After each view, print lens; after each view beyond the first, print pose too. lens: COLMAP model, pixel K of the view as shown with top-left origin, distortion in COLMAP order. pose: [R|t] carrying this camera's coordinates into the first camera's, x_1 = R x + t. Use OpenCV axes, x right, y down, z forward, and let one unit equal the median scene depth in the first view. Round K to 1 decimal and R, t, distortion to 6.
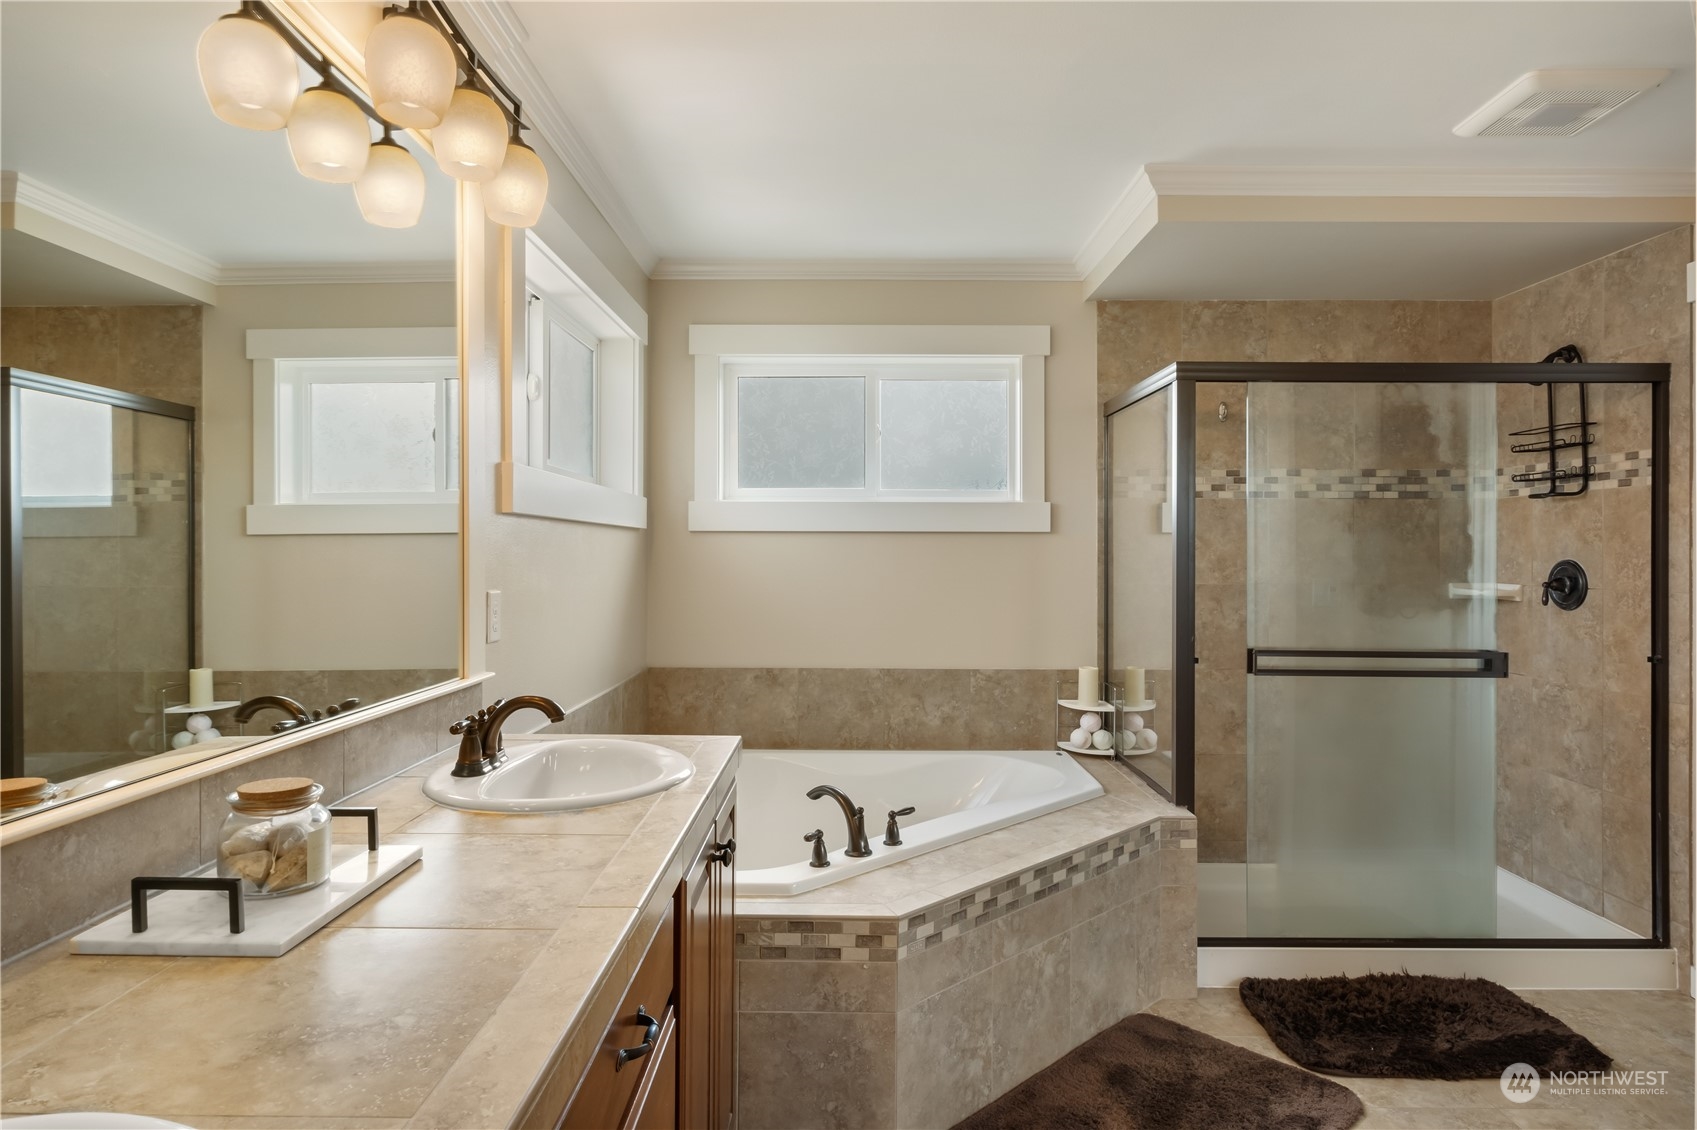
lens RADIAL K [[967.3, 0, 848.0], [0, 967.3, 557.7], [0, 0, 1]] dist [0.000570, -0.000506]
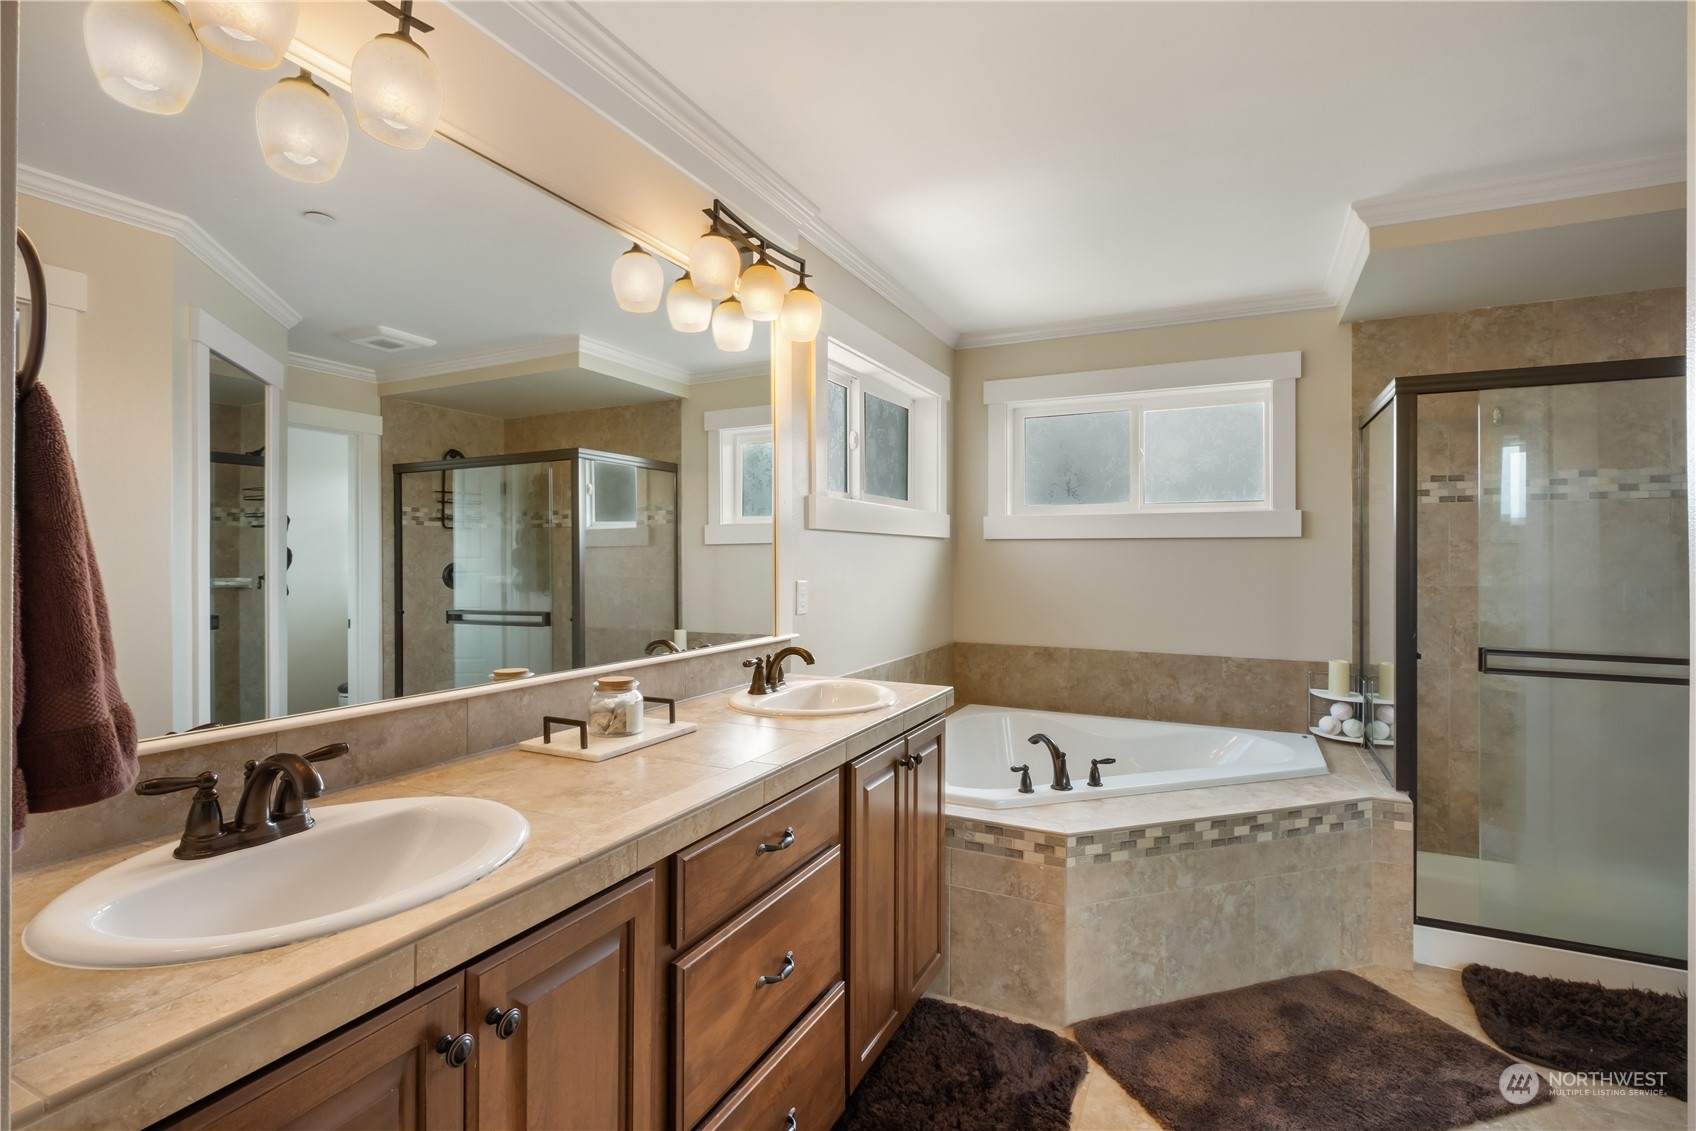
lens RADIAL K [[800.1, 0, 843.8], [0, 800.1, 561.7], [0, 0, 1]] dist [0.014924, -0.008100]
pose [[0.899857, 0.002678, -0.436176, 0.181115], [-0.002086, 0.999996, 0.001837, 0.001844], [0.436180, -0.000743, 0.899859, -0.075730]]
